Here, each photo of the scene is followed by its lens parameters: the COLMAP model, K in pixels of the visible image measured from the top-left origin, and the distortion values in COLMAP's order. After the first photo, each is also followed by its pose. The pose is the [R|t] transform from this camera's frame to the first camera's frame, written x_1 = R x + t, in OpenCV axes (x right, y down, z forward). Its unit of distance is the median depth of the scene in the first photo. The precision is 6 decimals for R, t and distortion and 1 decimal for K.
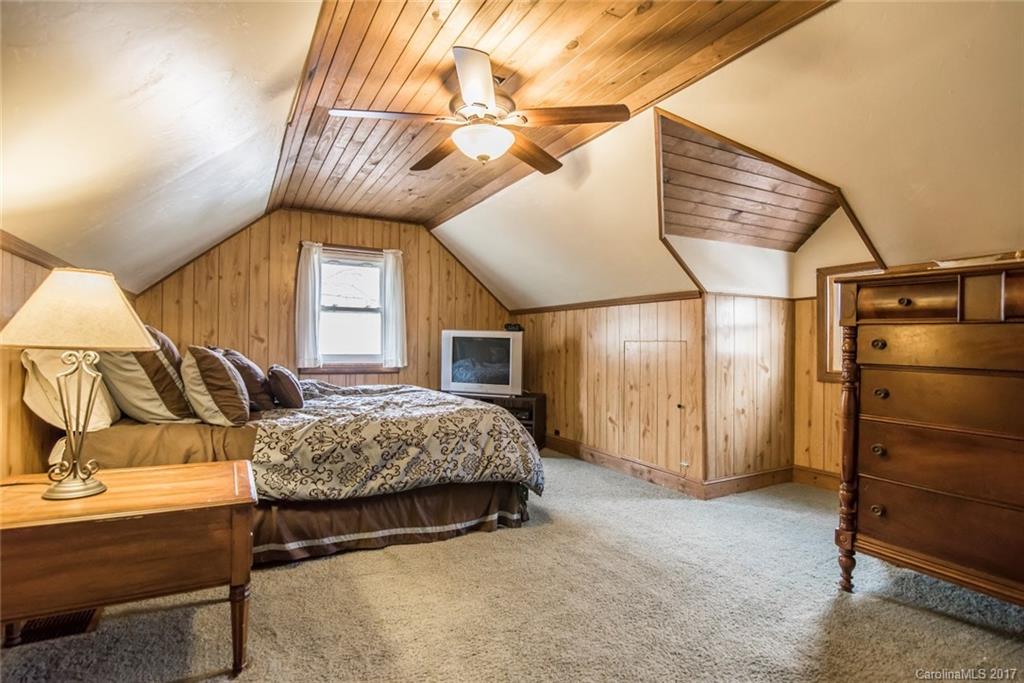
lens RADIAL K [[520.8, 0, 509.4], [0, 520.8, 340.3], [0, 0, 1]] dist [-0.040270, -0.000304]
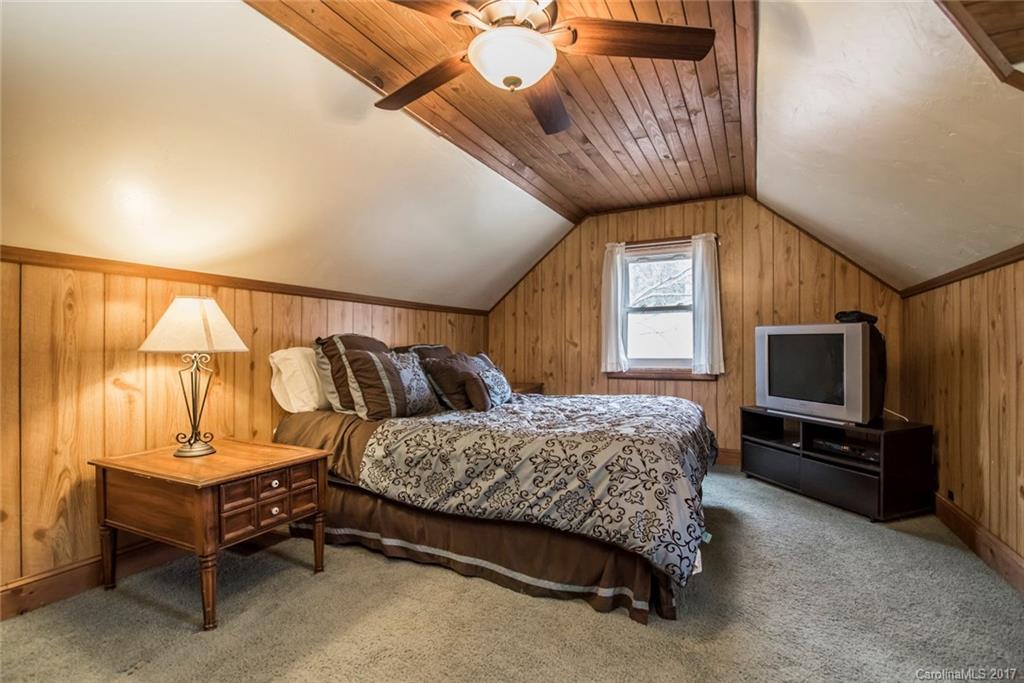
lens RADIAL K [[488.9, 0, 510.8], [0, 488.9, 349.4], [0, 0, 1]] dist [-0.021630, -0.001465]
pose [[0.574560, -0.013273, -0.818355, 0.271854], [0.018469, 0.999824, -0.003250, 0.010440], [0.818254, -0.013247, 0.574704, 0.331327]]
